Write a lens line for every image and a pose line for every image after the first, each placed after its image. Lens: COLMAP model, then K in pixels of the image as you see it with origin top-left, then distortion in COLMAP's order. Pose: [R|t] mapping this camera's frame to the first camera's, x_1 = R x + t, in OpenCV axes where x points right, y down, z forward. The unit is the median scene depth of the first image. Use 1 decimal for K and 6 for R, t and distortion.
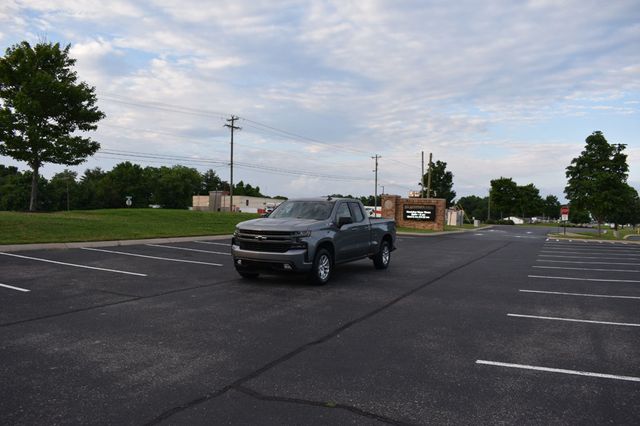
lens RADIAL K [[495.8, 0, 314.7], [0, 495.8, 217.4], [0, 0, 1]] dist [-0.081329, -0.001801]
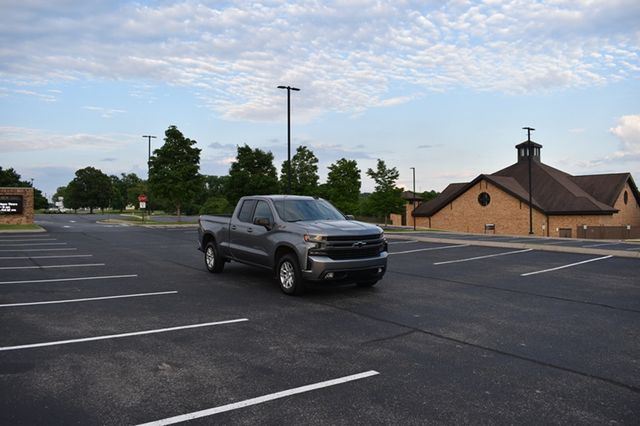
lens RADIAL K [[495.8, 0, 320.4], [0, 495.8, 208.9], [0, 0, 1]] dist [-0.081329, -0.001801]
pose [[0.477133, -0.036843, 0.878058, -0.245185], [0.024533, 0.999290, 0.028599, -0.012994], [-0.878489, 0.007896, 0.477698, 0.167113]]
